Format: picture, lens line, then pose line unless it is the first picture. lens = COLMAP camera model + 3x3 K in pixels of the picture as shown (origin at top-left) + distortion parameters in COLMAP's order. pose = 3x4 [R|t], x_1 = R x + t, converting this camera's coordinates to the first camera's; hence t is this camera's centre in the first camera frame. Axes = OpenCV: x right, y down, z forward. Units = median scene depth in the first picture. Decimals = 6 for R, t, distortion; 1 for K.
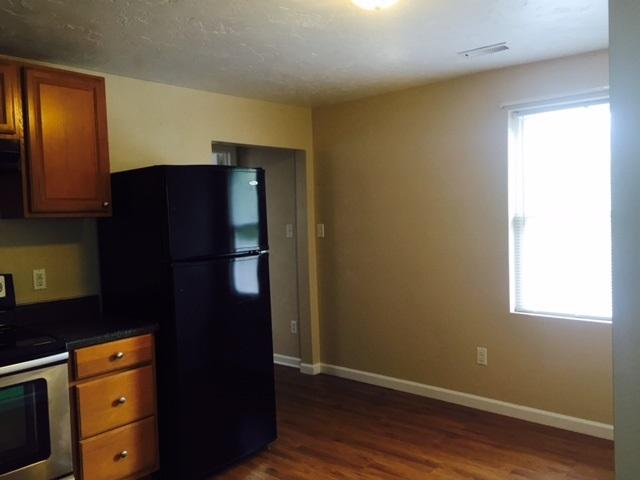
lens RADIAL K [[551.2, 0, 316.1], [0, 551.2, 239.5], [0, 0, 1]] dist [0.035342, -0.025582]
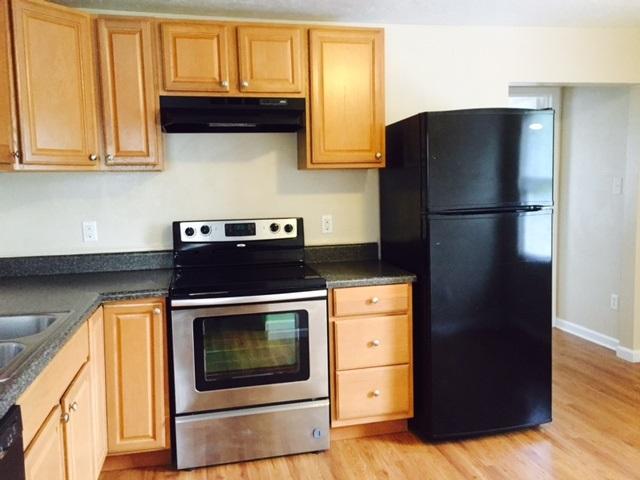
lens RADIAL K [[551.2, 0, 318.5], [0, 551.2, 244.6], [0, 0, 1]] dist [0.035342, -0.025582]
pose [[0.796299, 0.079576, -0.599646, 0.163043], [-0.027705, 0.995067, 0.095259, 0.007397], [0.604268, -0.059242, 0.794576, 0.107549]]
